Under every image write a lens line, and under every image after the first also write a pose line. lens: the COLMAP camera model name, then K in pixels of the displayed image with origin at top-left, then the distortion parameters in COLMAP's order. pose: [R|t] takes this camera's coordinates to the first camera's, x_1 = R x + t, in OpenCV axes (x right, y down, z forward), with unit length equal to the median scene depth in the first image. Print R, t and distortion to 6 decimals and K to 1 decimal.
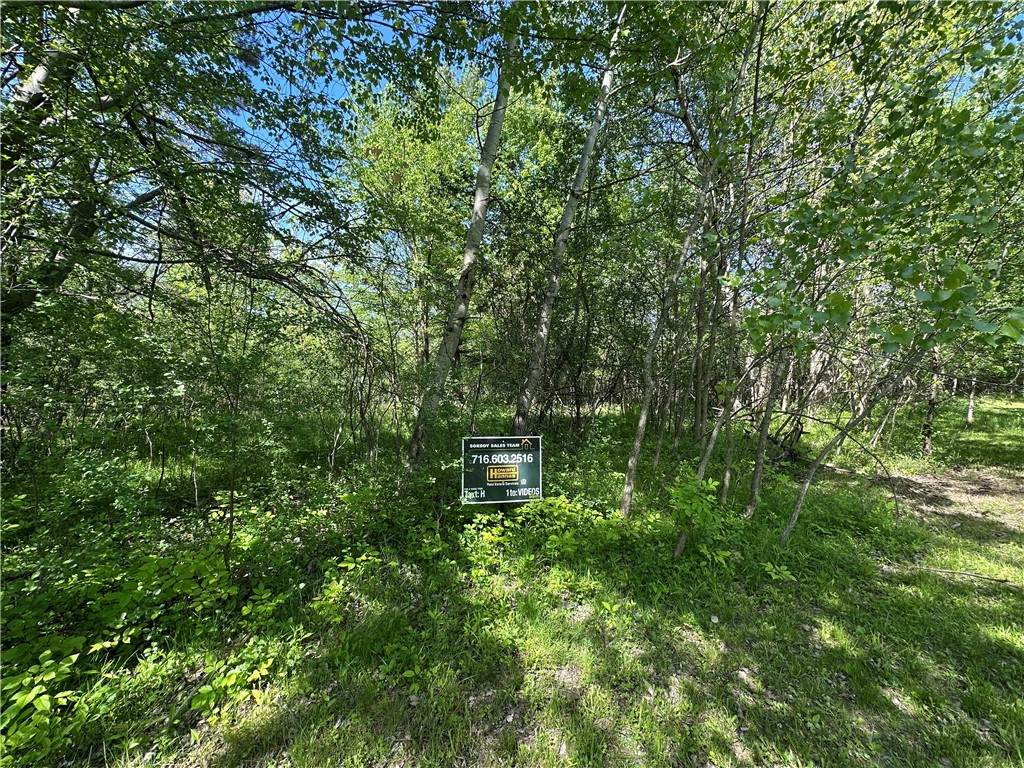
lens RADIAL K [[410.2, 0, 512.7], [0, 410.2, 383.1], [0, 0, 1]] dist [0.000856, 0.000157]
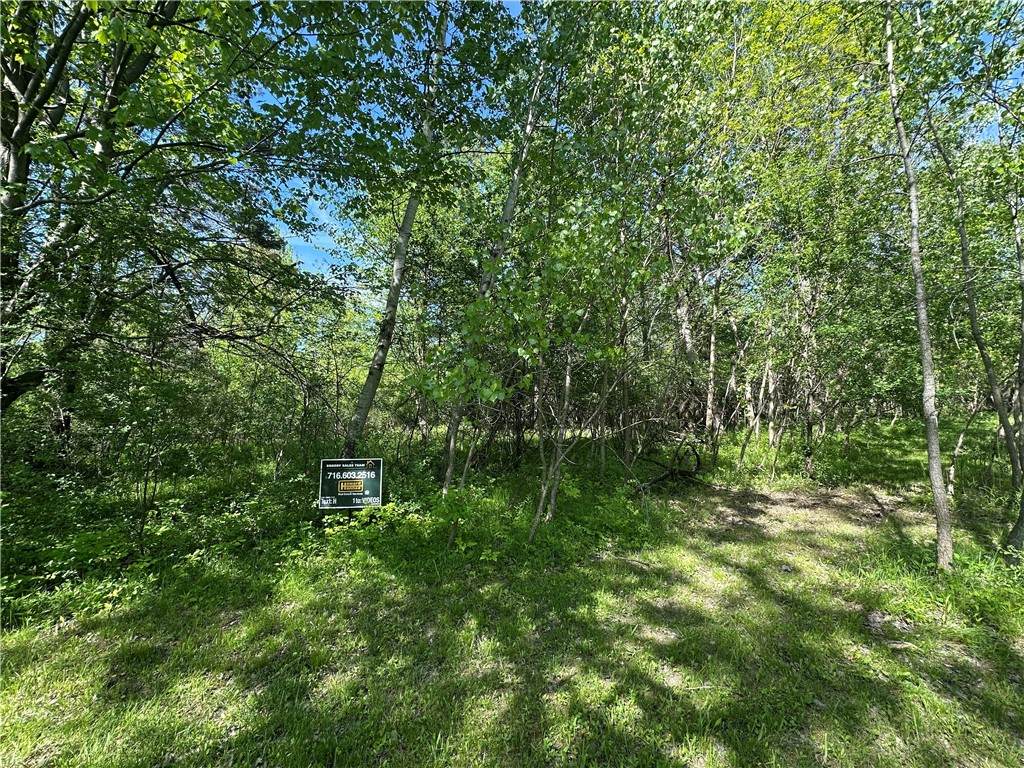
lens RADIAL K [[410.2, 0, 511.2], [0, 410.2, 385.9], [0, 0, 1]] dist [0.000856, 0.000157]
pose [[0.996078, -0.021856, -0.085734, 0.632316], [0.016392, 0.997820, -0.063926, -0.015400], [0.086945, 0.062270, 0.994265, -0.326876]]
